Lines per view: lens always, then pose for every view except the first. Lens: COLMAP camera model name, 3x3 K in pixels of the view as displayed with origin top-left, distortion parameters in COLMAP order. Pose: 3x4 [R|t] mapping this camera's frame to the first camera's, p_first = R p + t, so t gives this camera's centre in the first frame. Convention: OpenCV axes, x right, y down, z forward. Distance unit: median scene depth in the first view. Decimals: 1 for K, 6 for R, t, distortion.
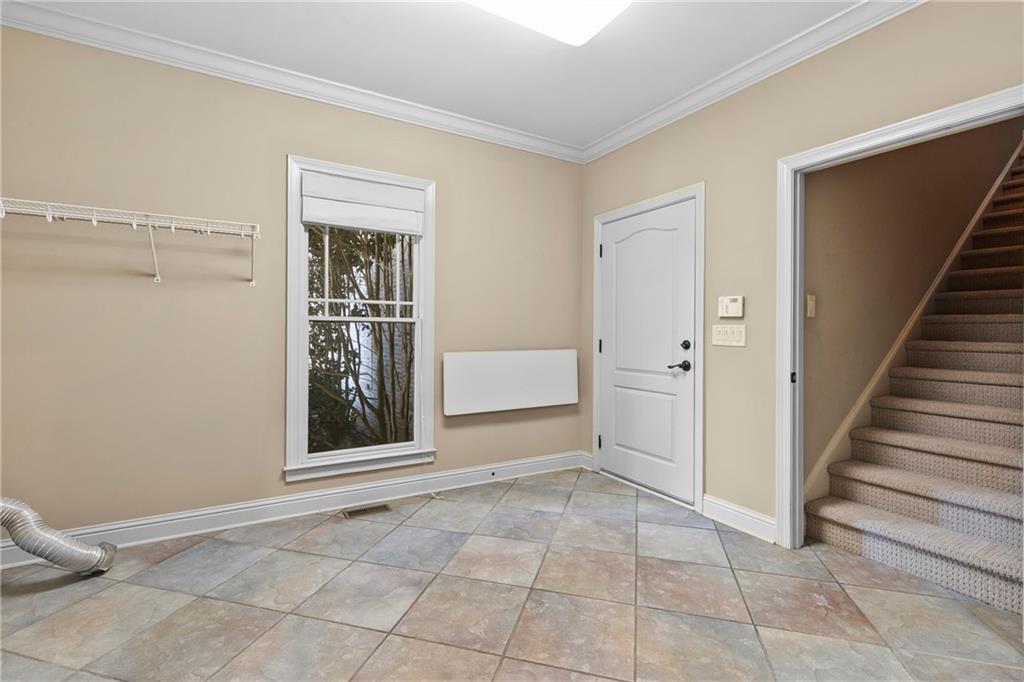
lens RADIAL K [[465.7, 0, 513.7], [0, 465.7, 335.2], [0, 0, 1]] dist [0.007915, -0.001334]
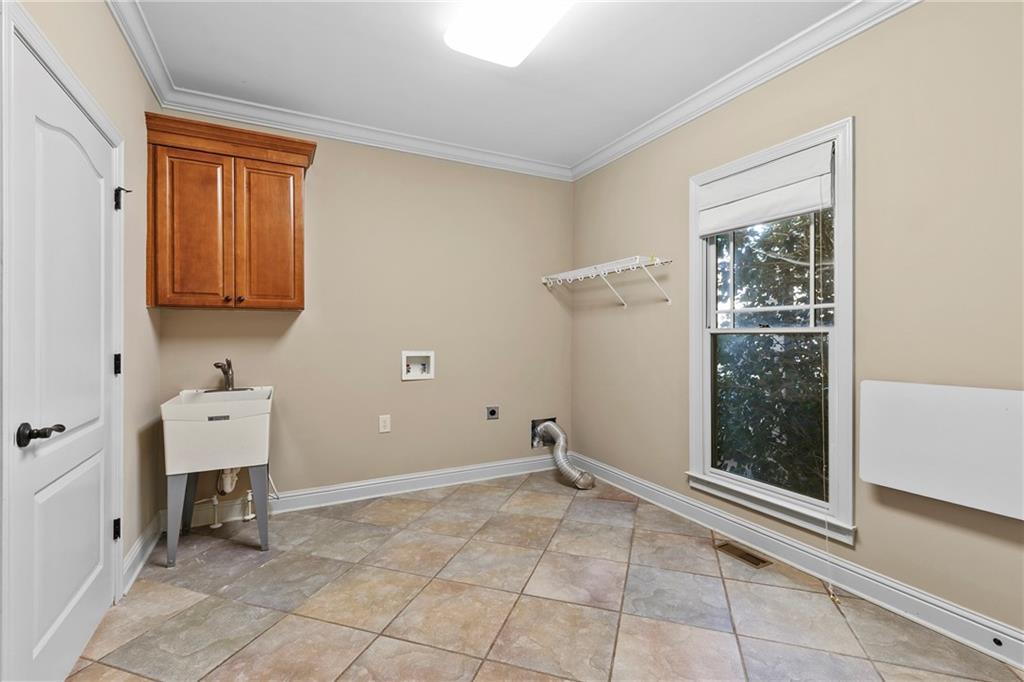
lens RADIAL K [[465.7, 0, 514.1], [0, 465.7, 340.1], [0, 0, 1]] dist [0.007915, -0.001334]
pose [[-0.062510, 0.002637, -0.998041, 0.617884], [-0.006853, 0.999972, 0.003072, -0.018264], [0.998021, 0.007032, -0.062490, 0.686379]]
